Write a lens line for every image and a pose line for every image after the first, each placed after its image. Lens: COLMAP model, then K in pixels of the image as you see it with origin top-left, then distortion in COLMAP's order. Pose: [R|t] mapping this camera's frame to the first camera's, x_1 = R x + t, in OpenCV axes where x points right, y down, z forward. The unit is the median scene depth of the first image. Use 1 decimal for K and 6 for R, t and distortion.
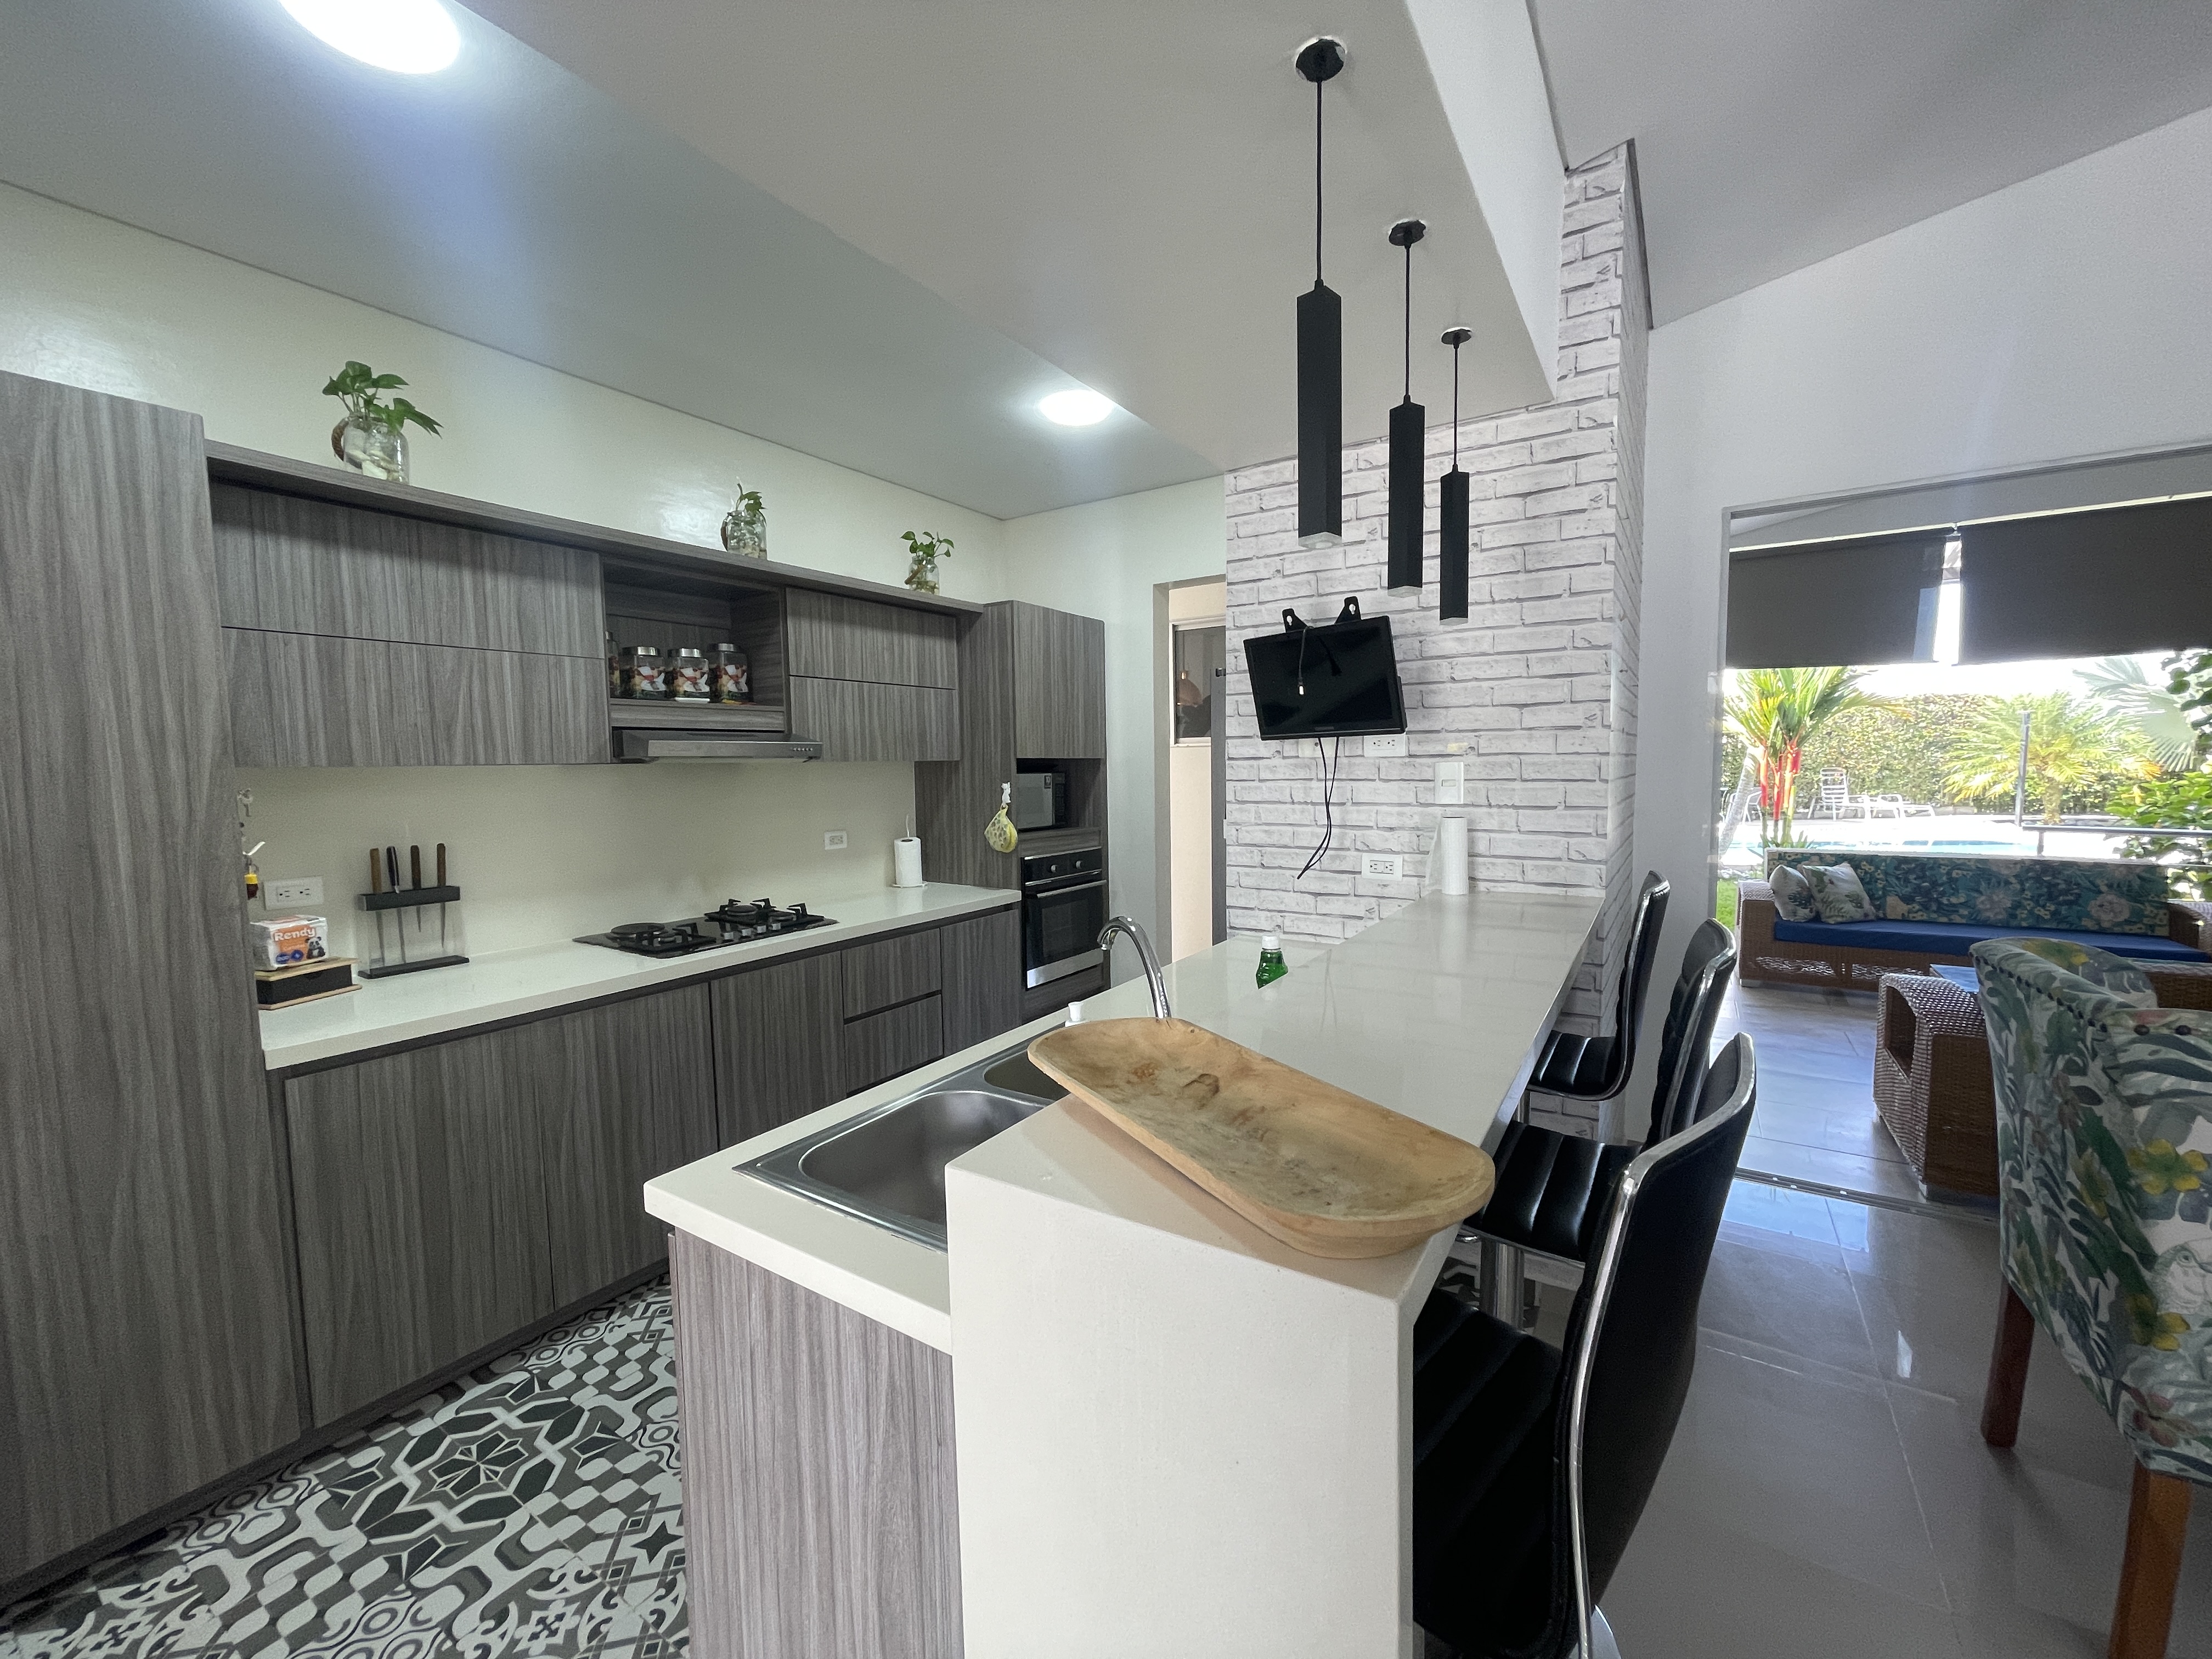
lens RADIAL K [[898.7, 0, 1088.9], [0, 898.7, 834.5], [0, 0, 1]] dist [0.001060, -0.000024]
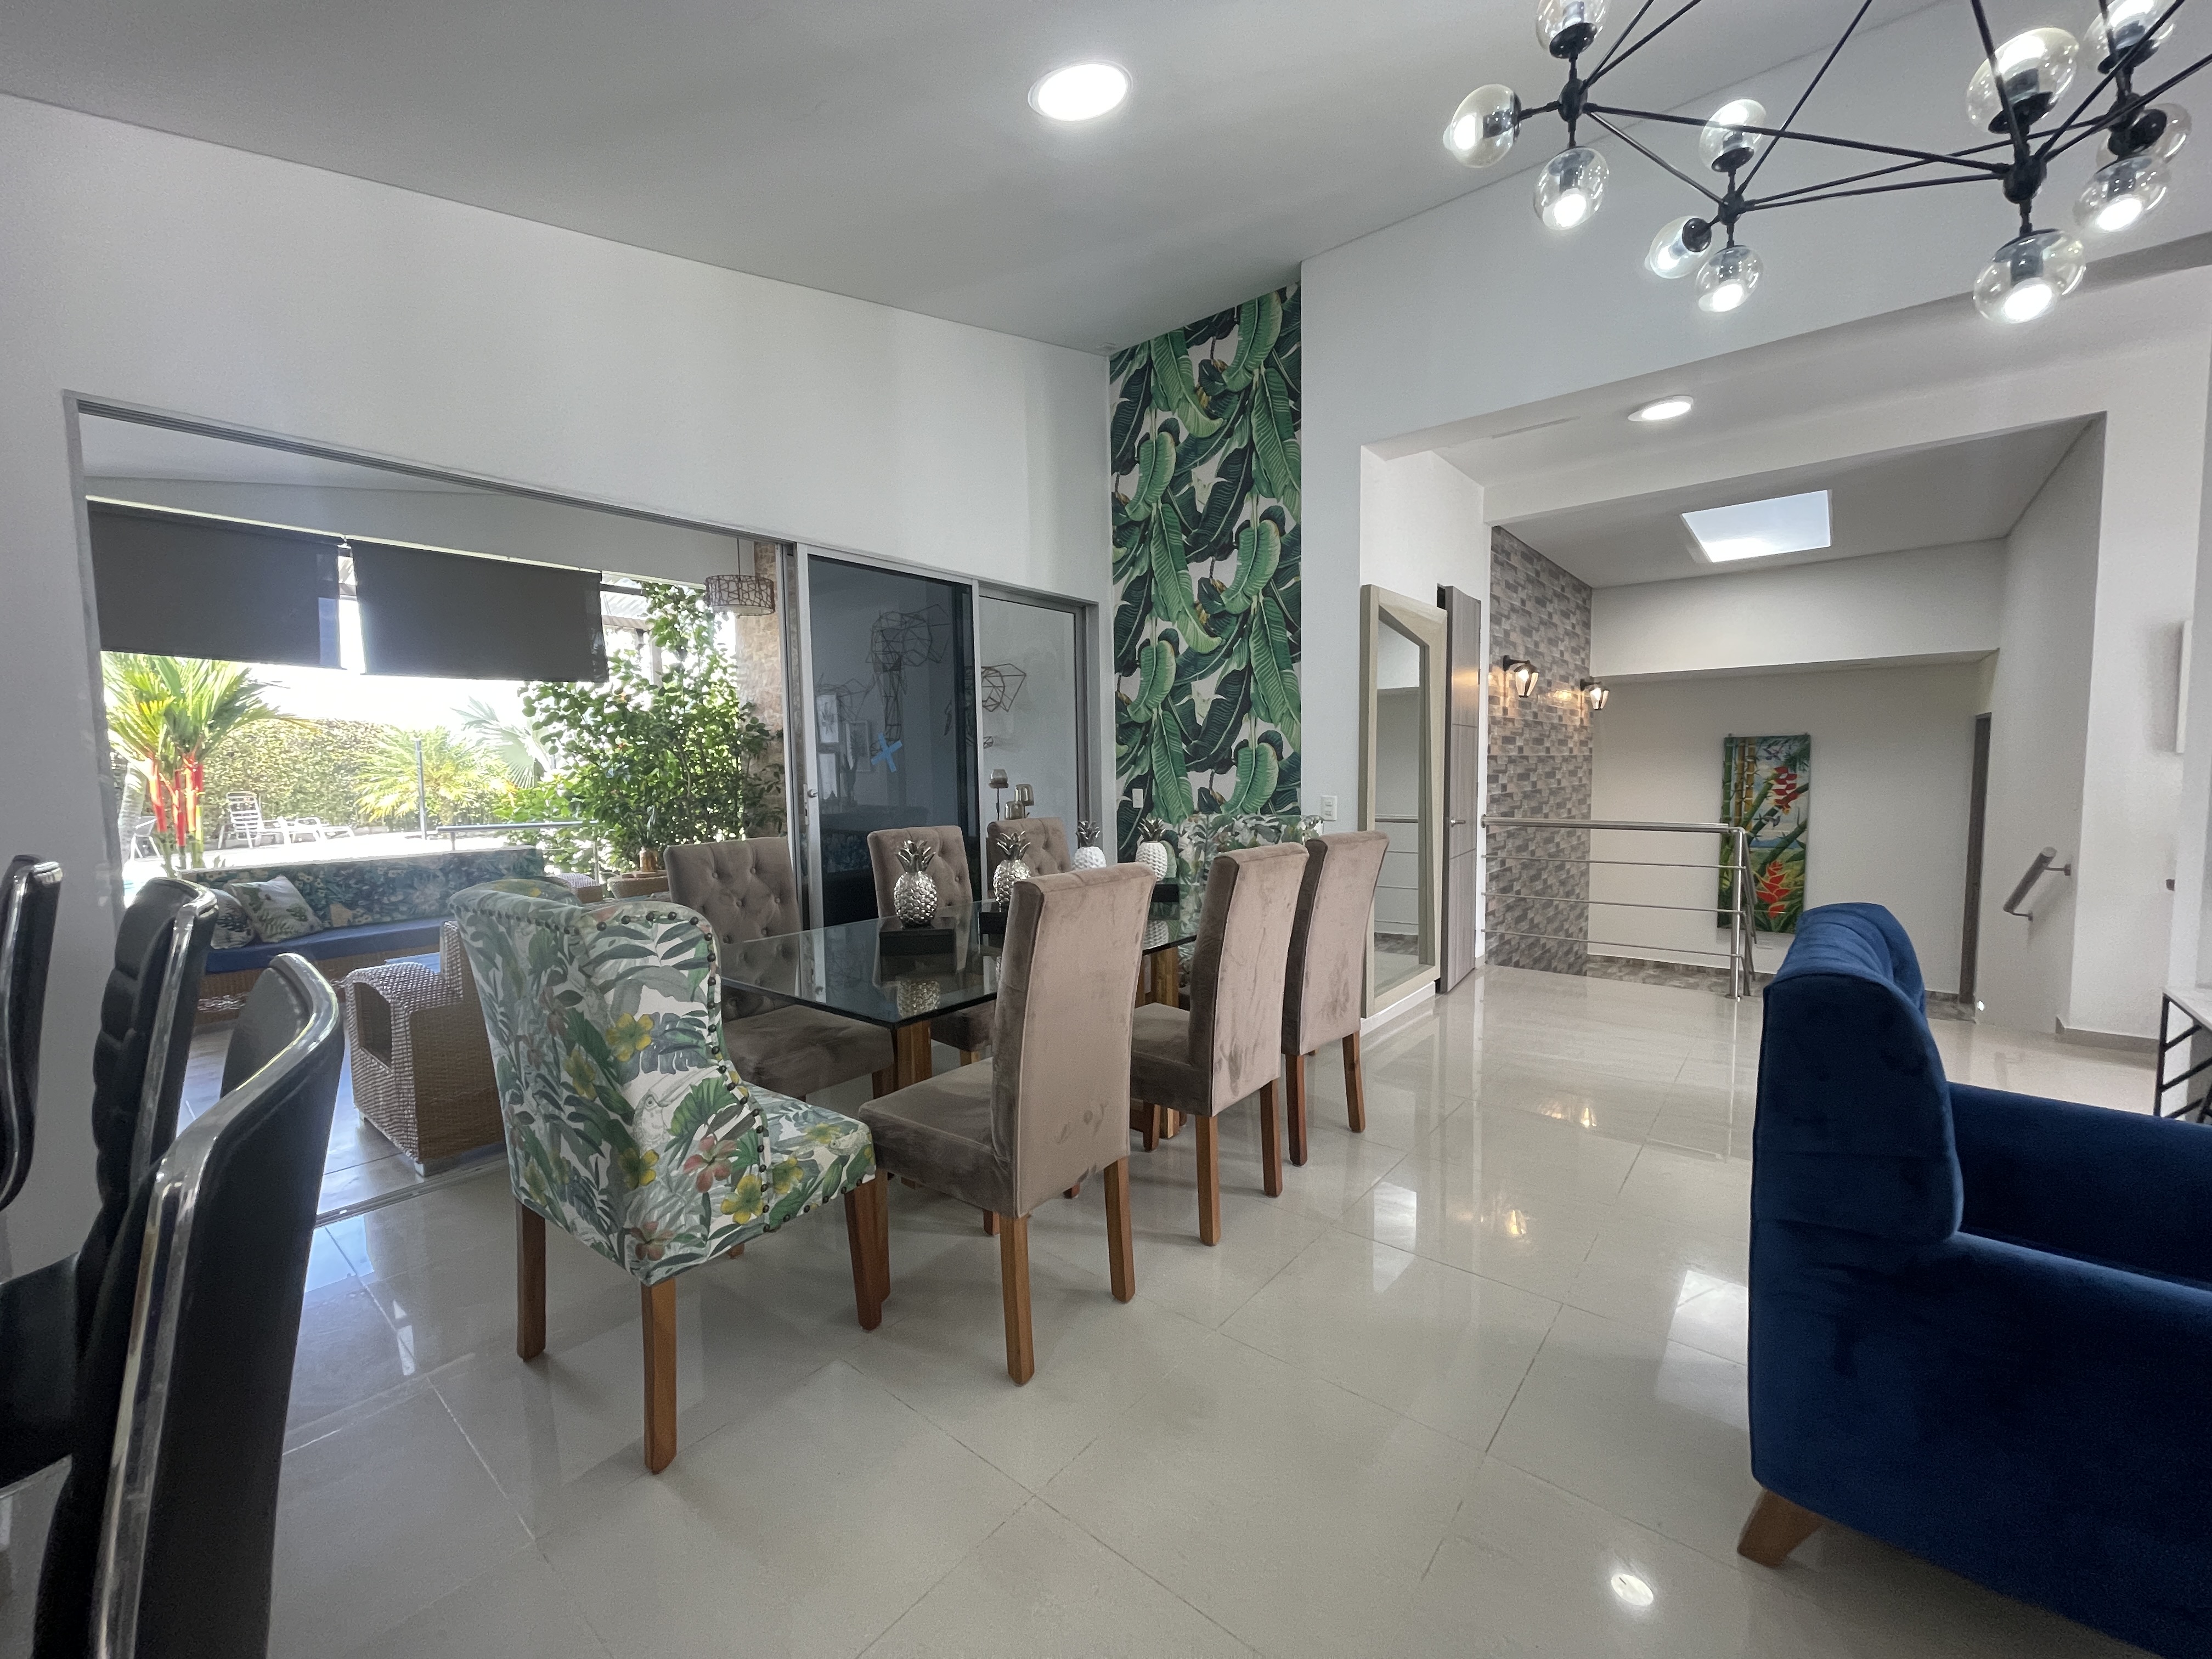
lens RADIAL K [[892.6, 0, 1118.4], [0, 892.6, 831.7], [0, 0, 1]] dist [-0.001007, -0.000137]
pose [[0.100642, -0.058369, 0.993209, 0.037832], [0.095929, 0.994196, 0.048706, 0.043019], [-0.990287, 0.090376, 0.105658, 0.083782]]
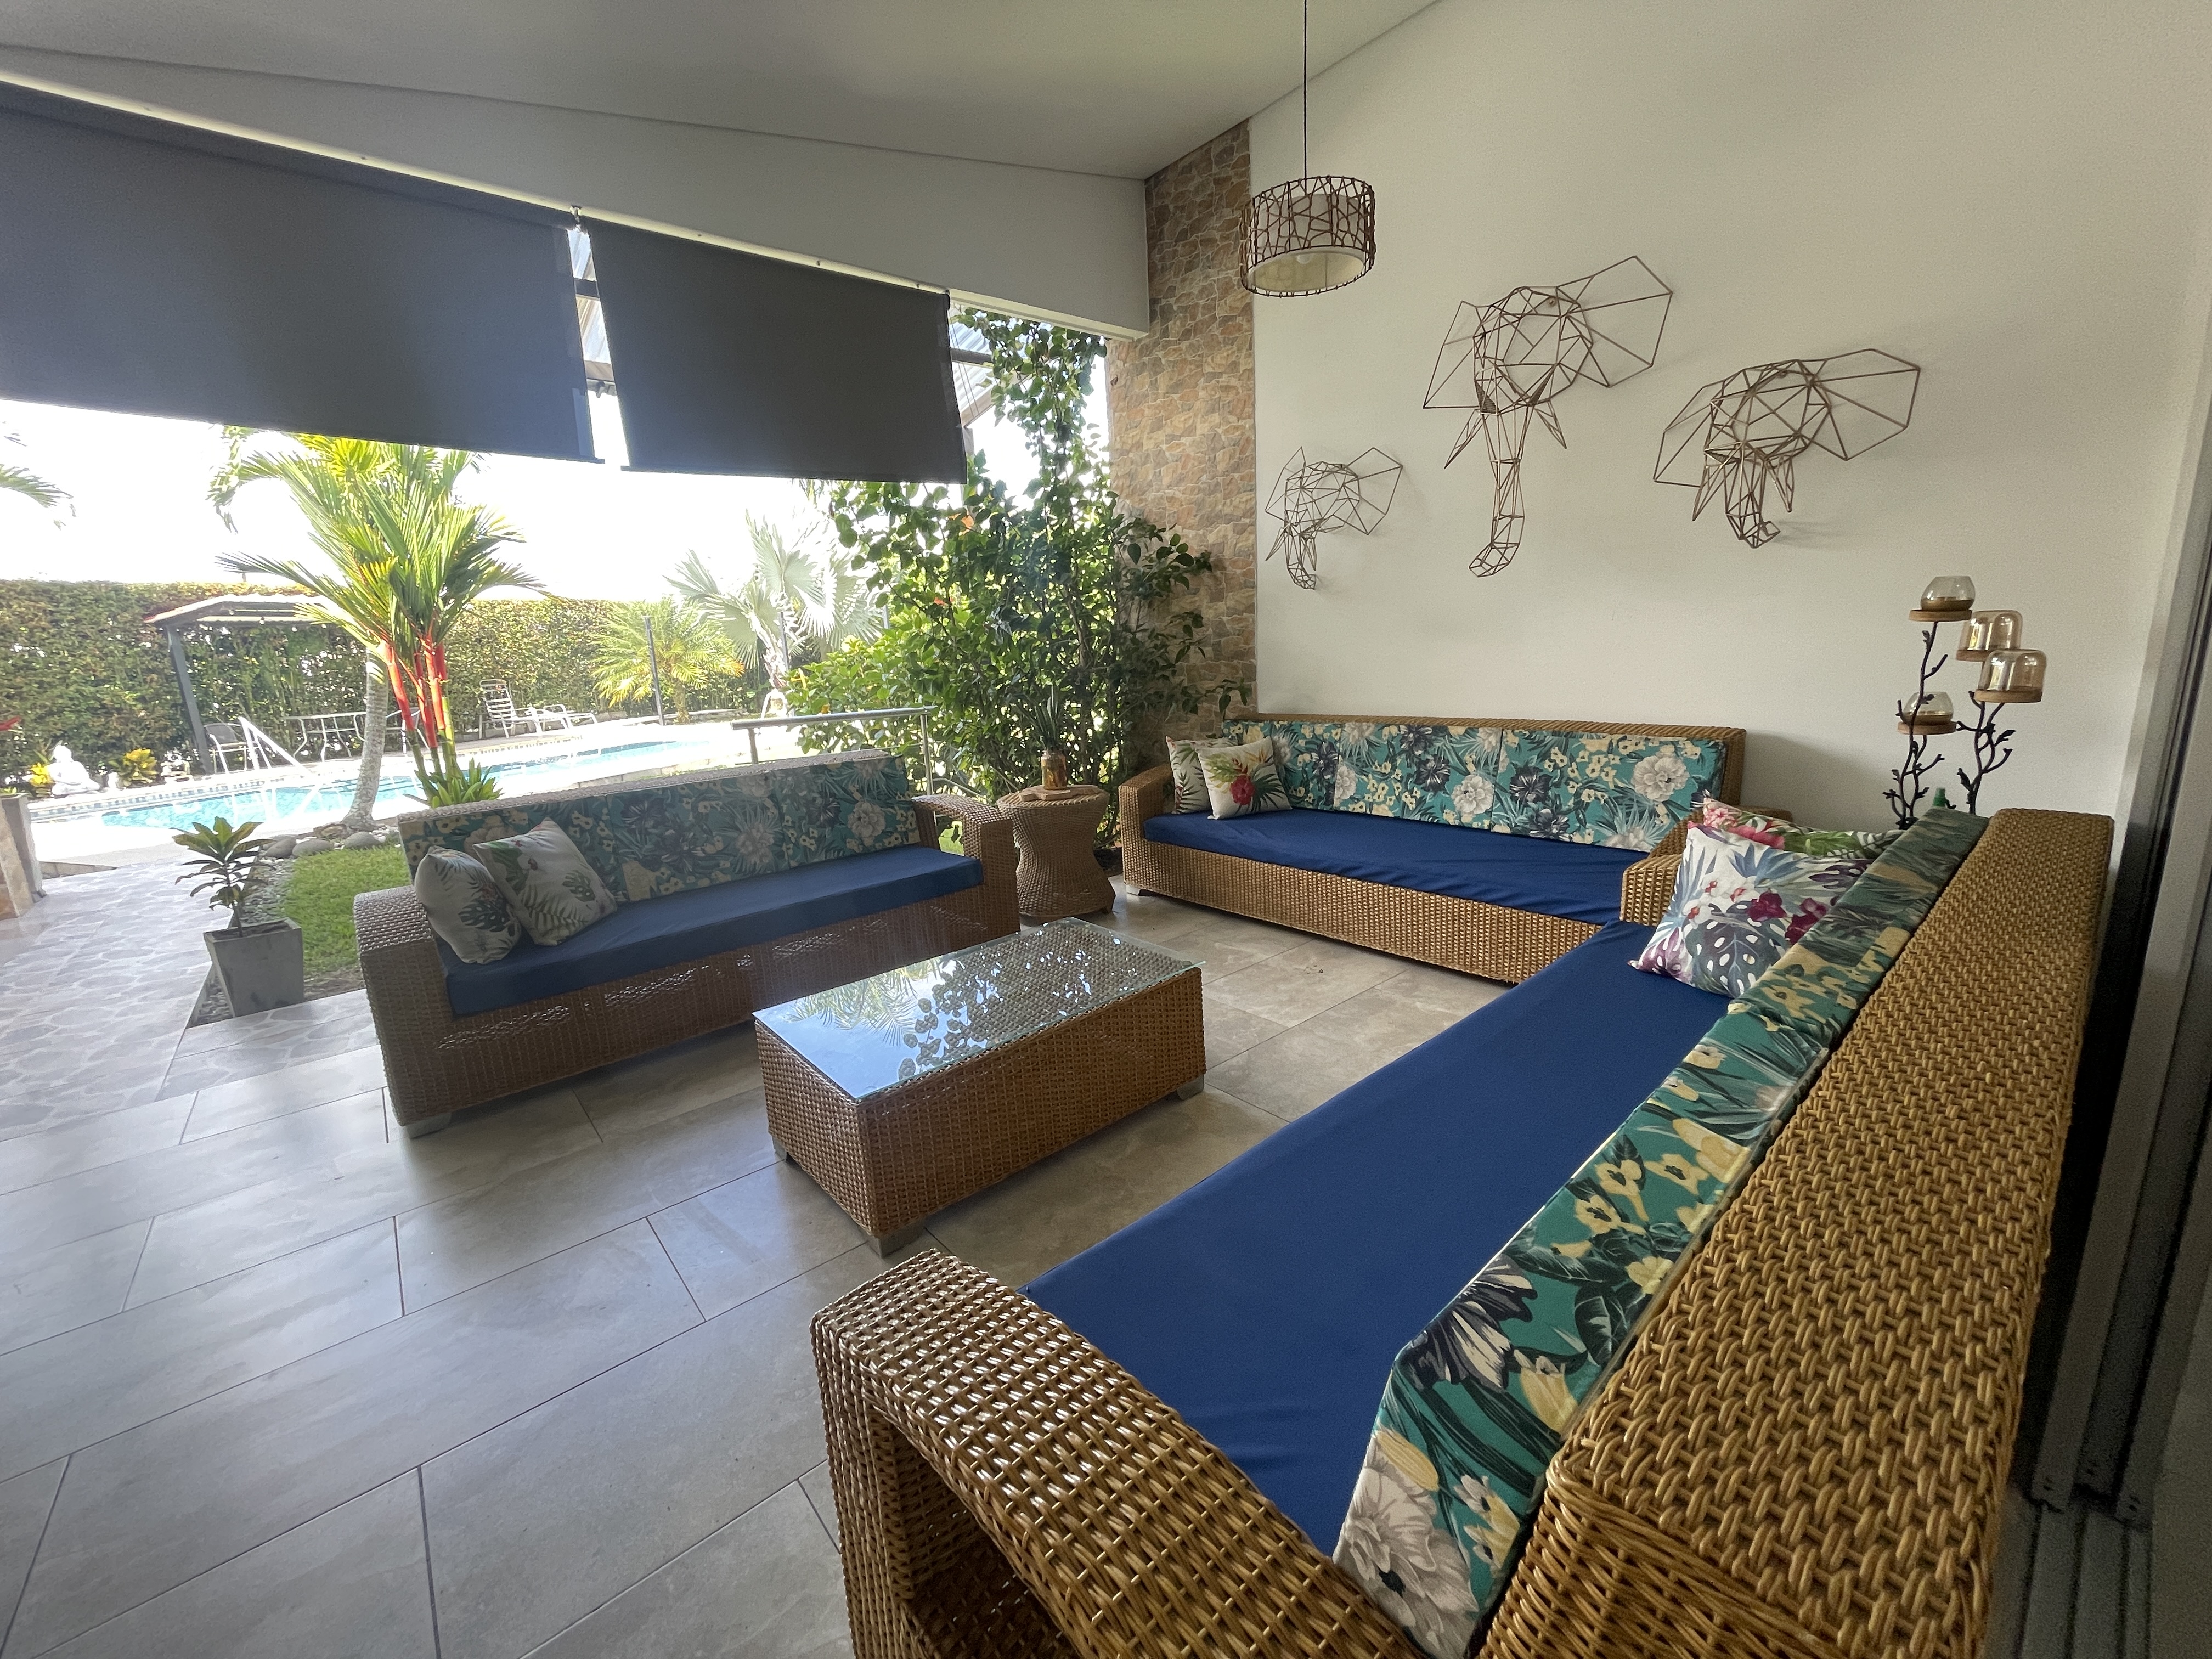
lens RADIAL K [[885.3, 0, 1096.7], [0, 885.3, 826.7], [0, 0, 1]] dist [-0.003152, -0.000638]
pose [[0.282992, -0.199839, 0.938072, 0.761660], [0.126696, 0.977271, 0.169969, -0.023039], [-0.950717, 0.070751, 0.301879, 0.919304]]
